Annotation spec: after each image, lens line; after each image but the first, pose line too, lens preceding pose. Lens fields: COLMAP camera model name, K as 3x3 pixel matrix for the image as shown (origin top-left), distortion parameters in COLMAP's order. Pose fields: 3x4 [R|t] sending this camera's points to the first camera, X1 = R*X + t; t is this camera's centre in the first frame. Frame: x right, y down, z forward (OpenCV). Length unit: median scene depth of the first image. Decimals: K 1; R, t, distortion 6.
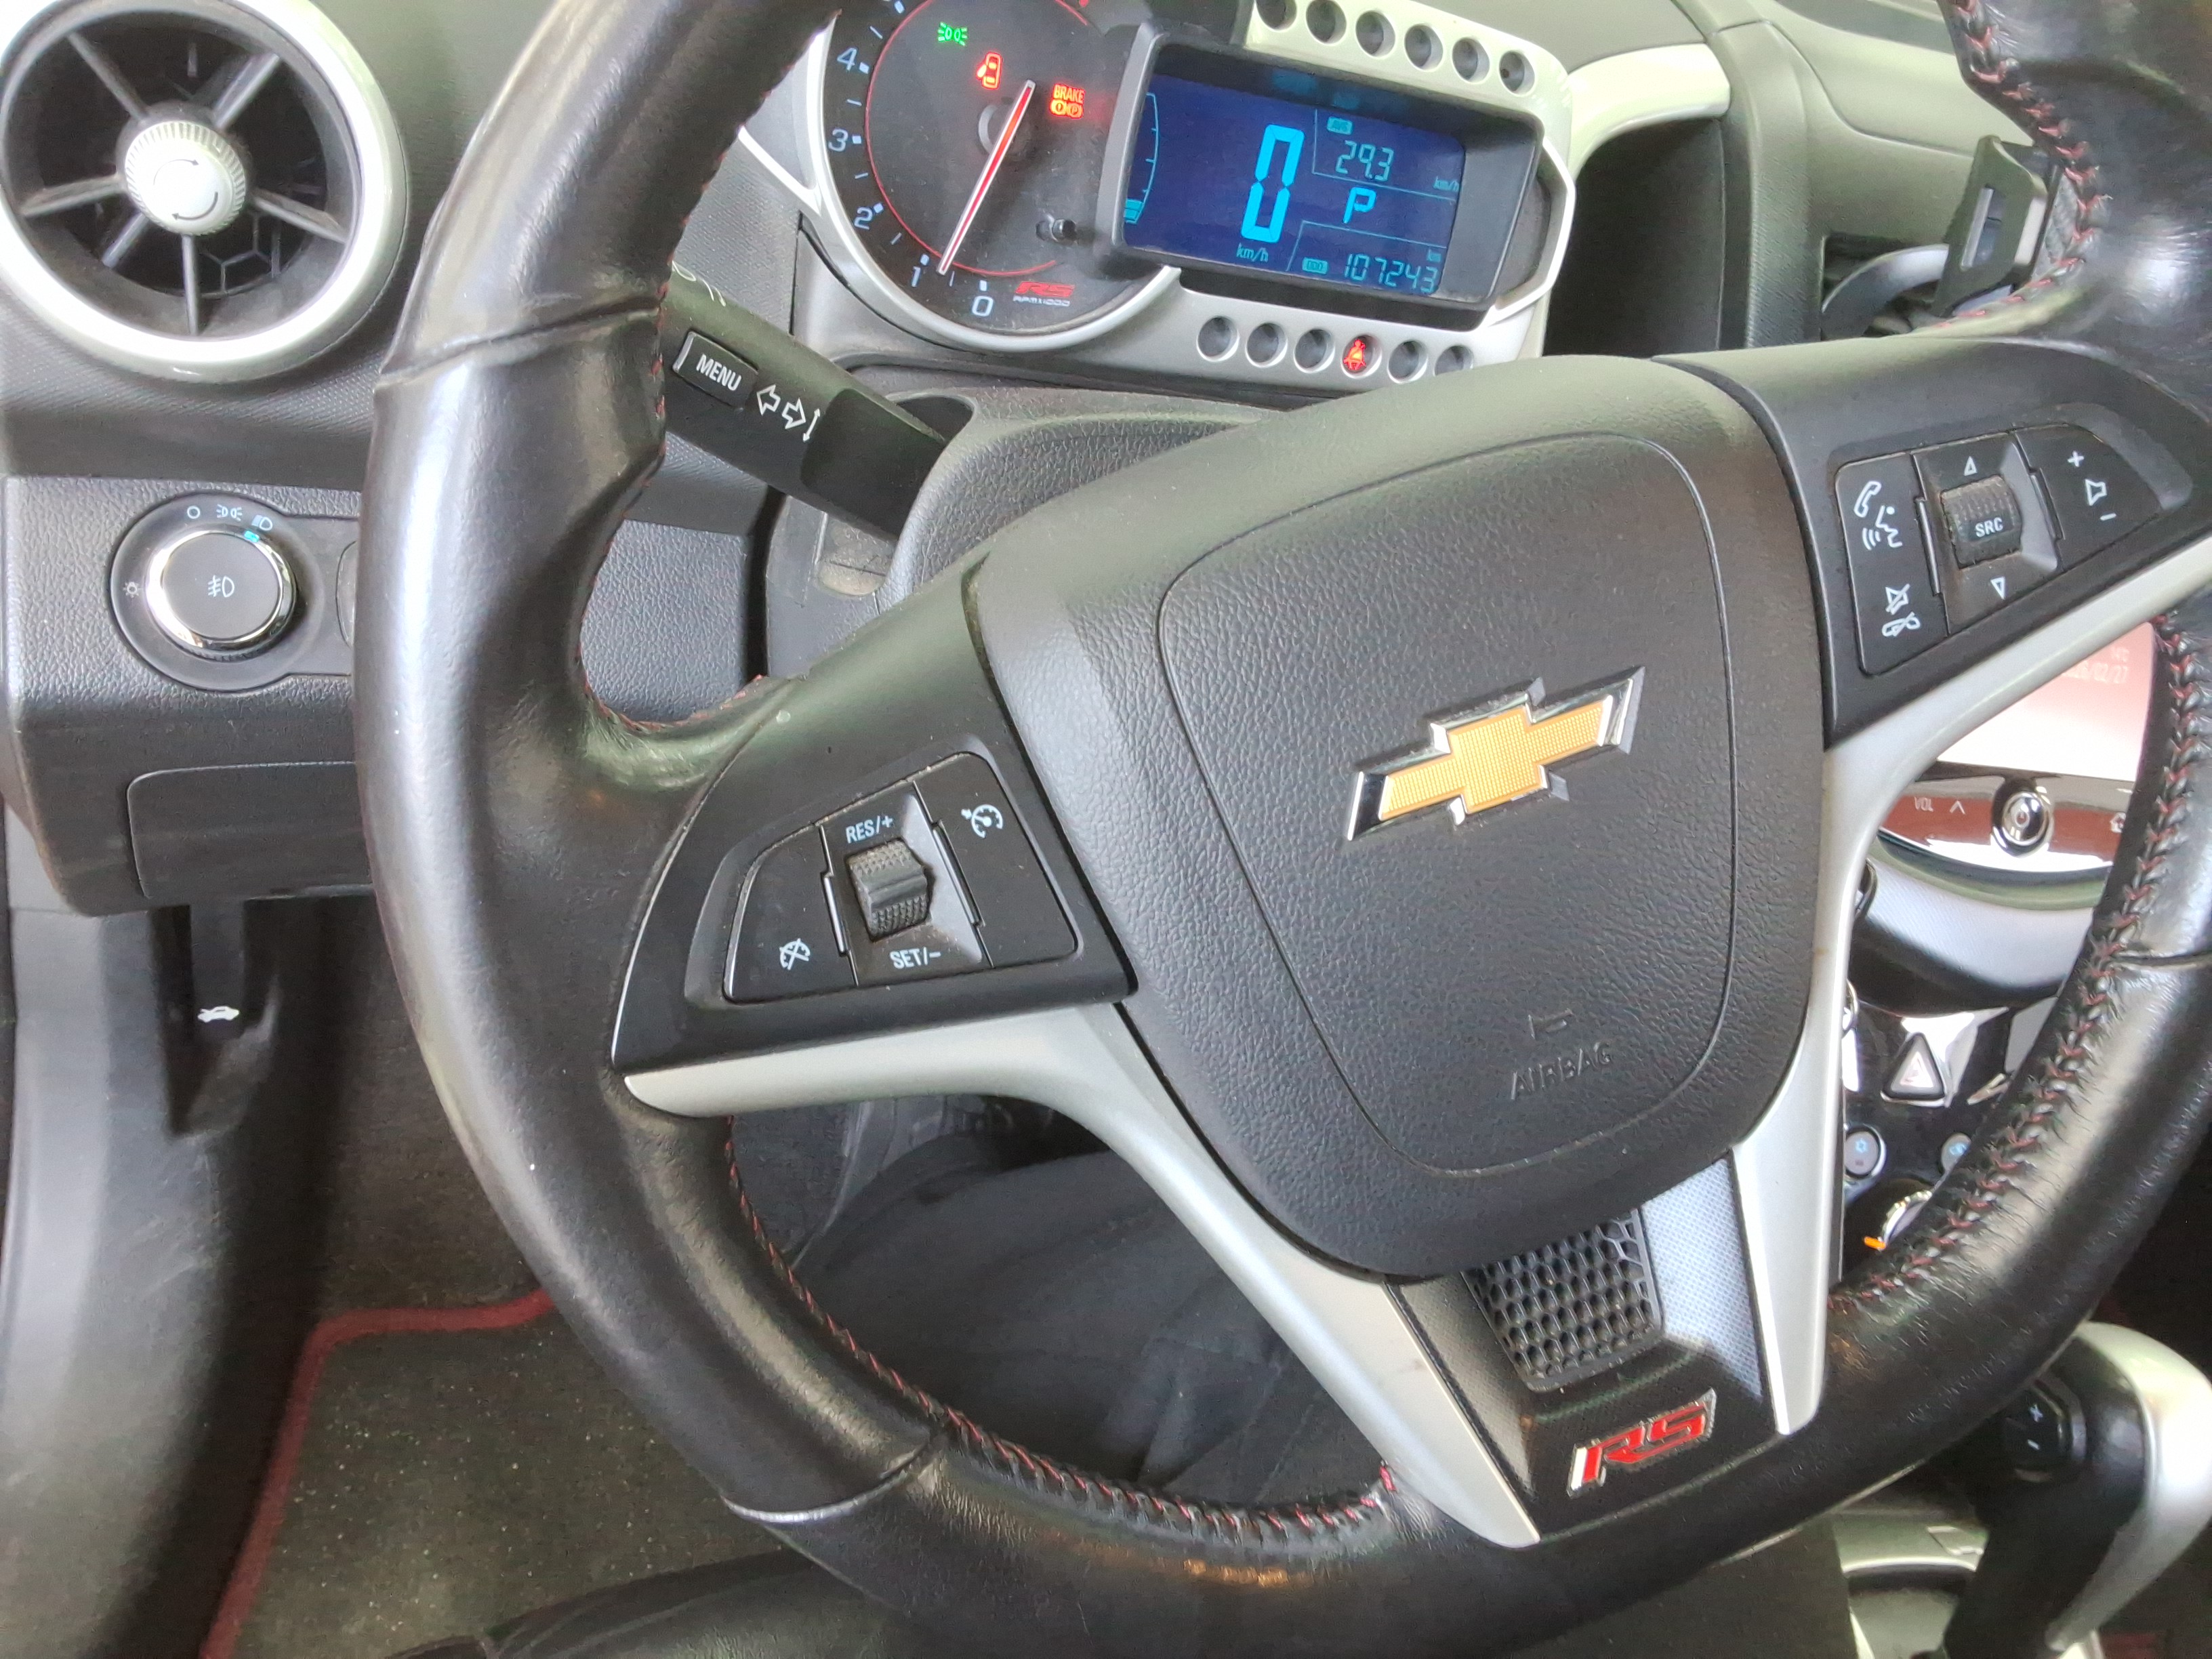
lens RADIAL K [[1786.8, 0, 1106.0], [0, 1786.8, 829.5], [0, 0, 1]] dist [0.181769, -0.237672]
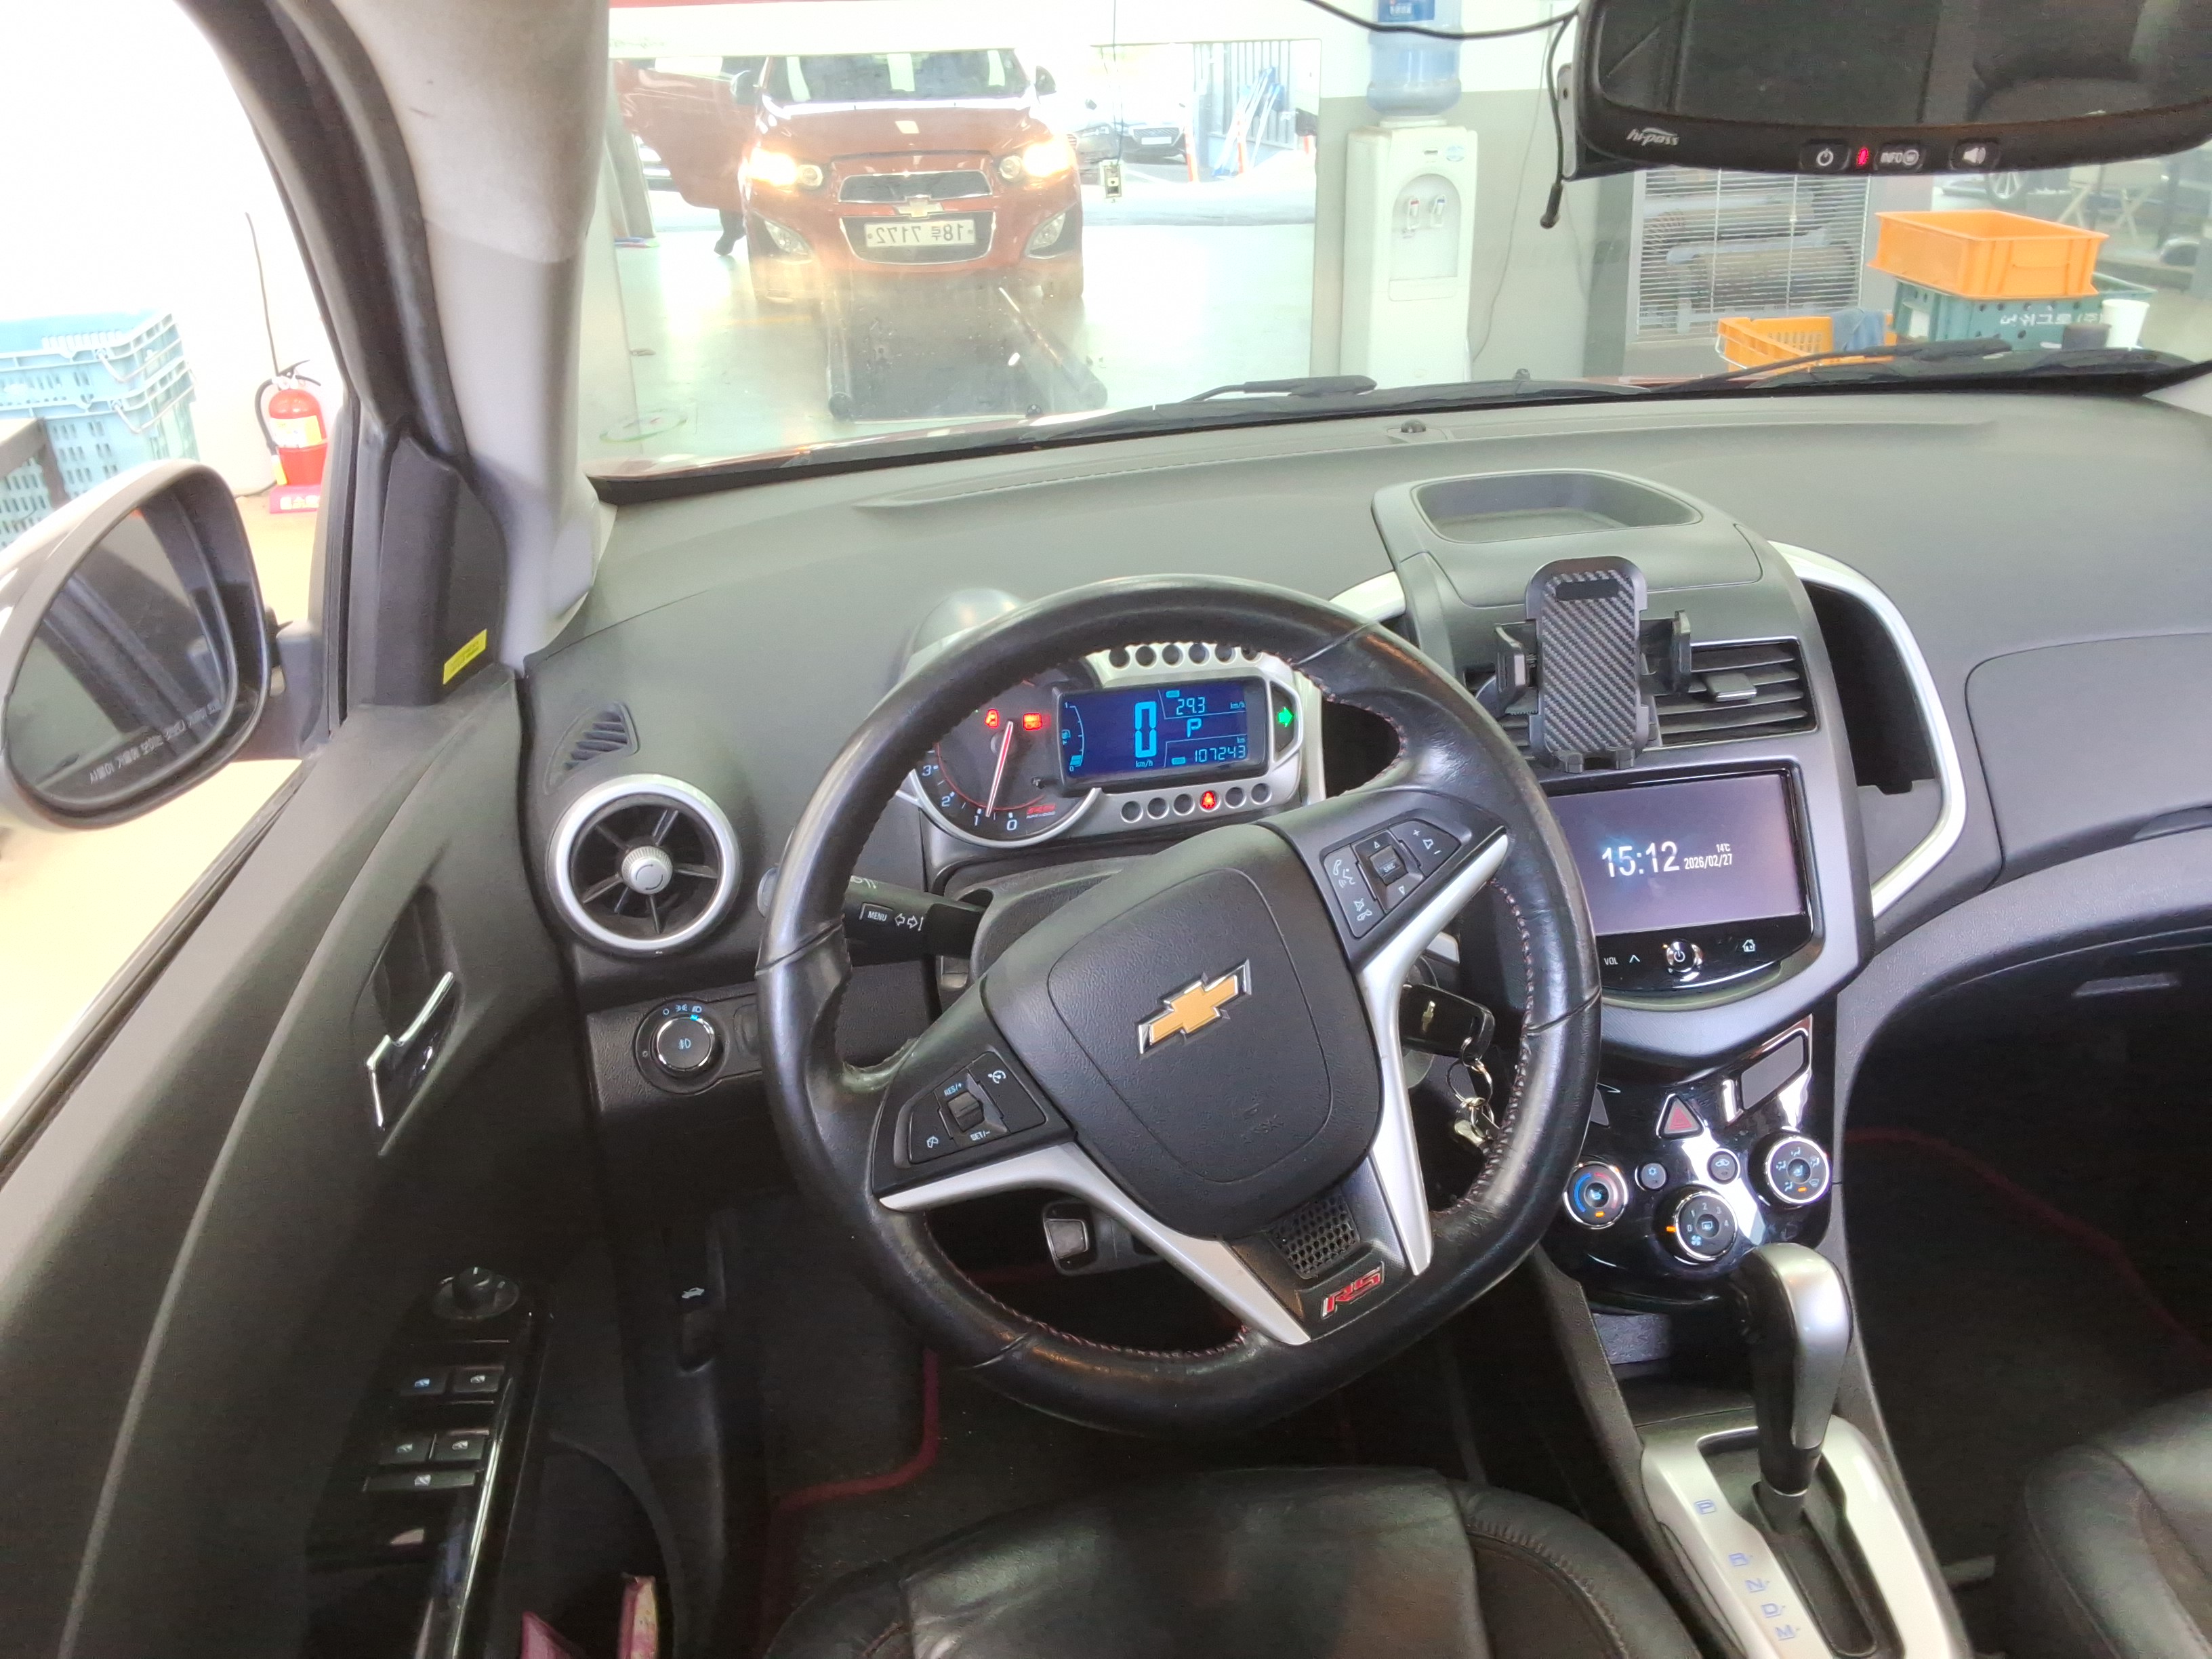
lens RADIAL K [[1908.6, 0, 1113.0], [0, 1908.6, 871.7], [0, 0, 1]] dist [0.083846, -0.002650]
pose [[0.959374, -0.226077, -0.168791, 0.412031], [0.202204, 0.968175, -0.147478, 0.098729], [0.196761, 0.107356, 0.974556, -1.100164]]
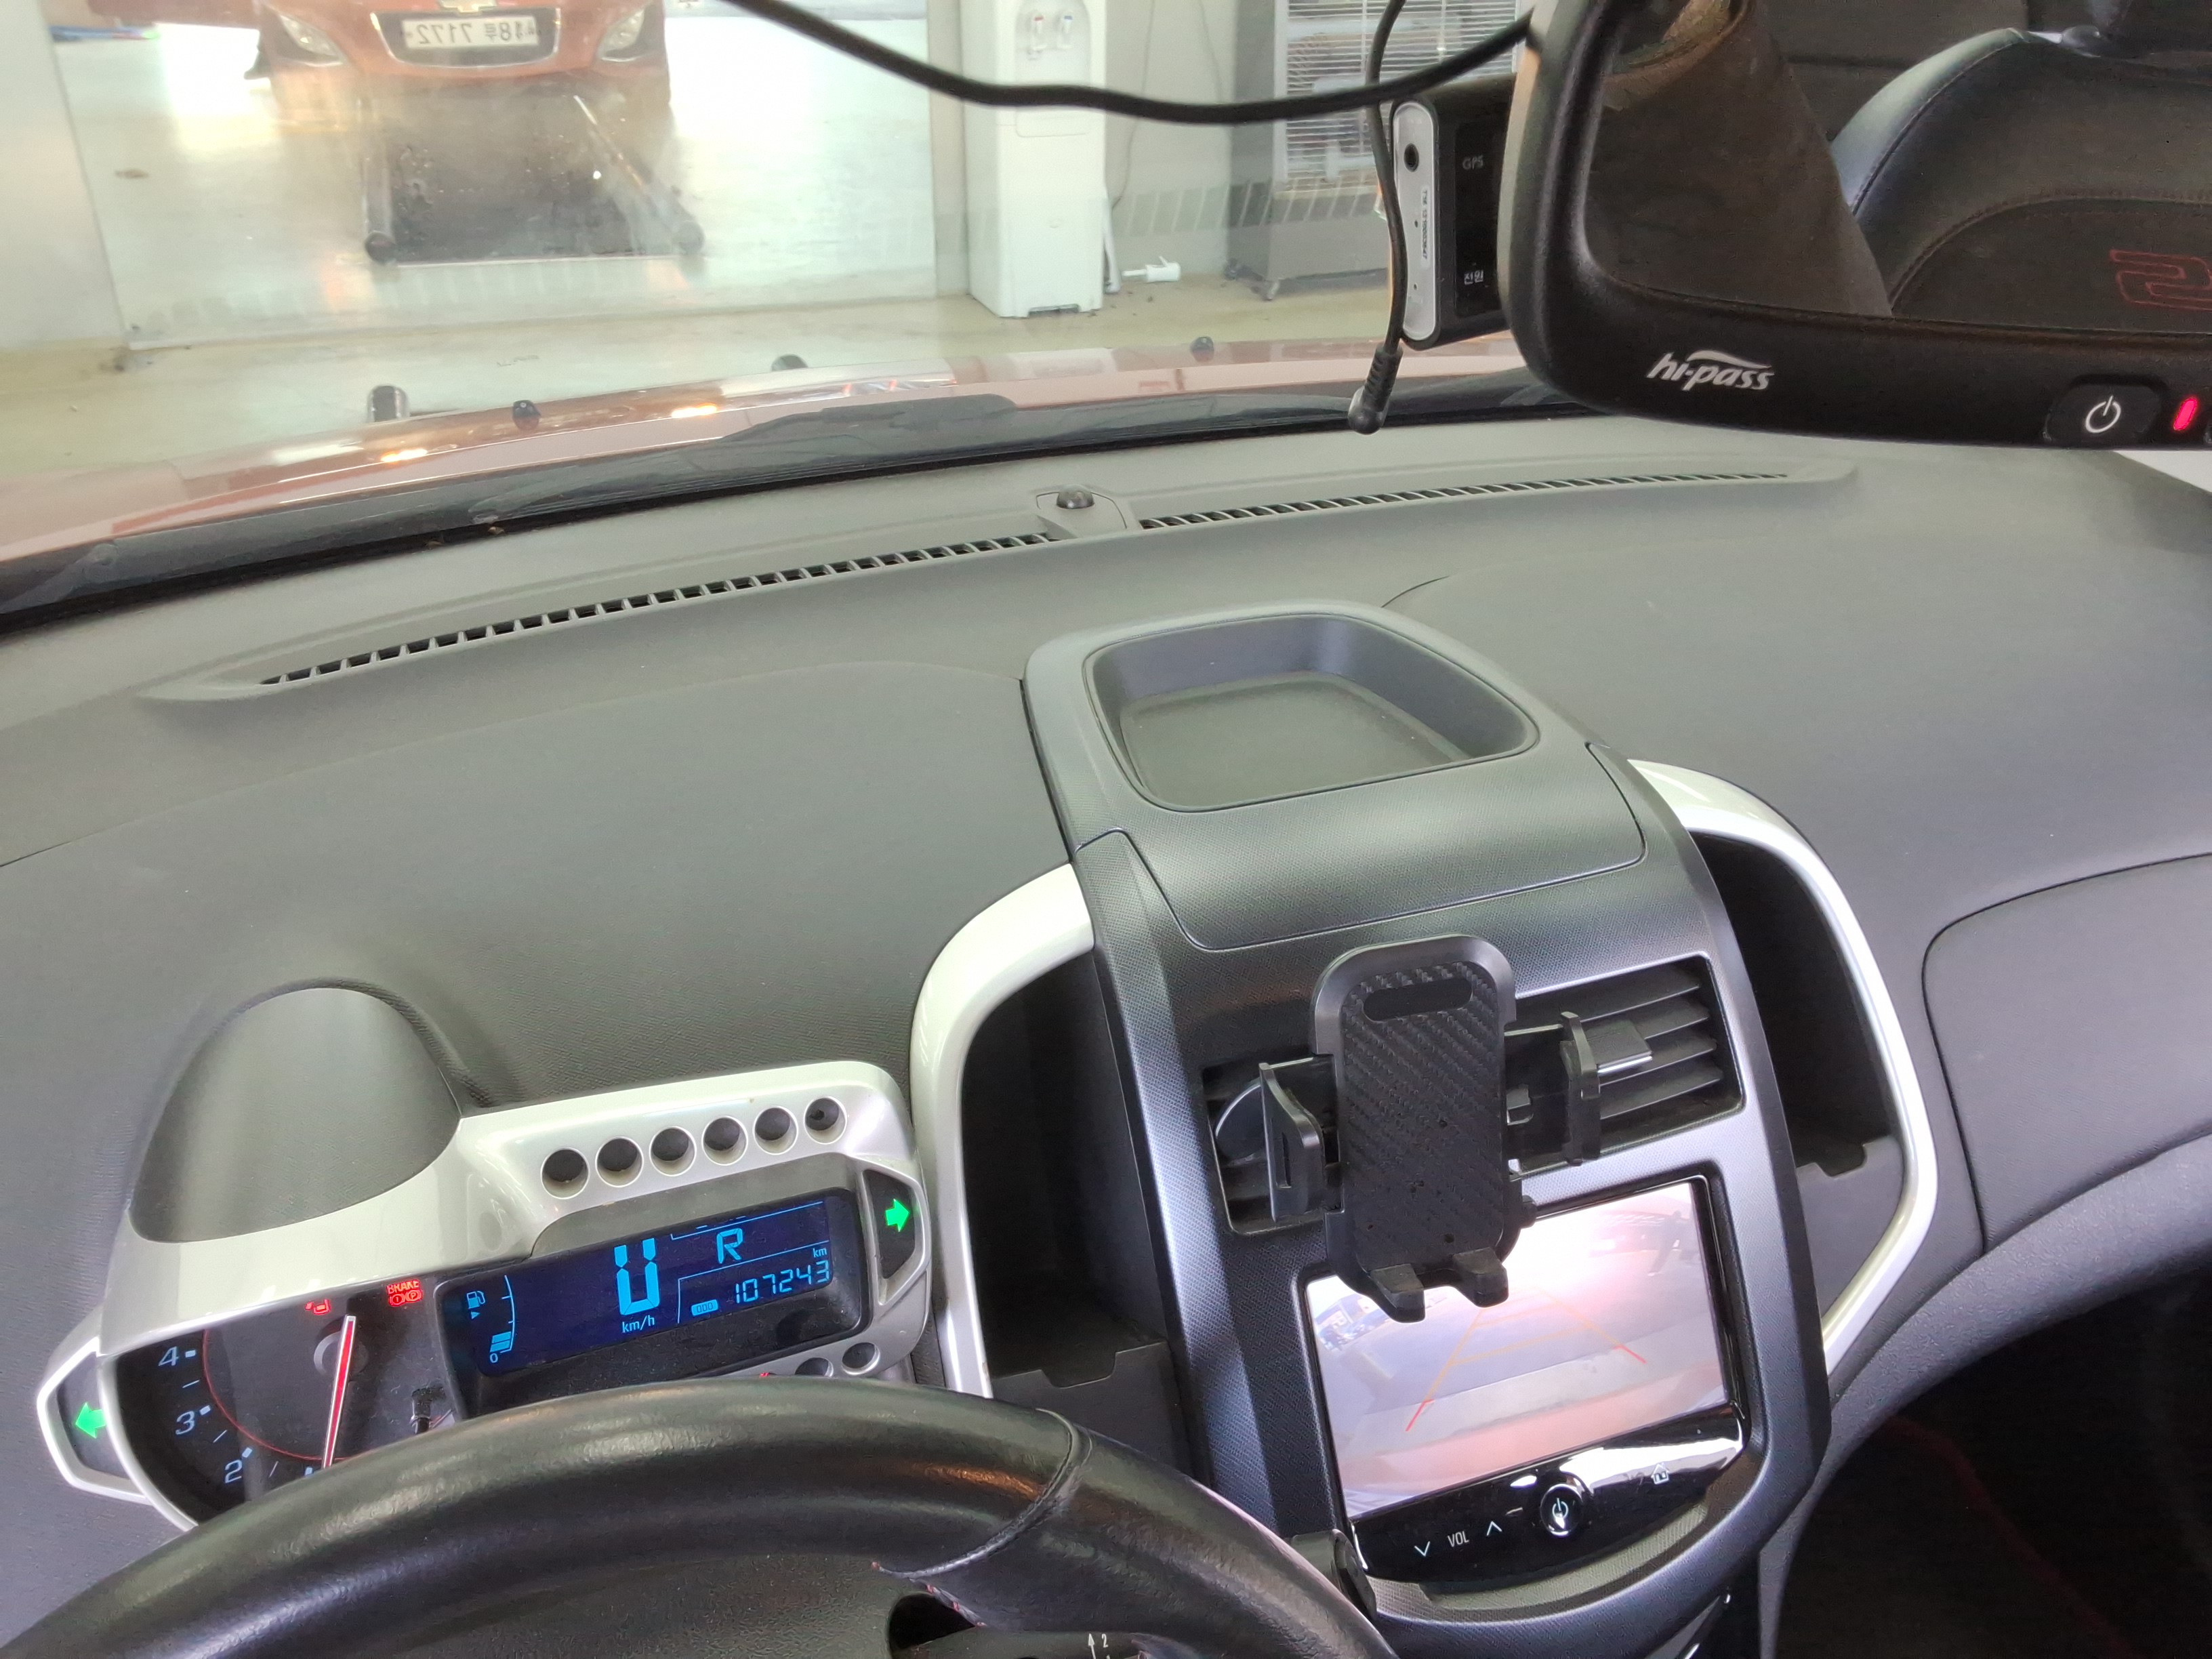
lens RADIAL K [[1786.8, 0, 1106.0], [0, 1786.8, 829.5], [0, 0, 1]] dist [0.181769, -0.237672]
pose [[0.962858, -0.269101, -0.022096, 0.495888], [0.269044, 0.963112, -0.005602, -0.577801], [0.022789, -0.000551, 0.999740, -0.052656]]
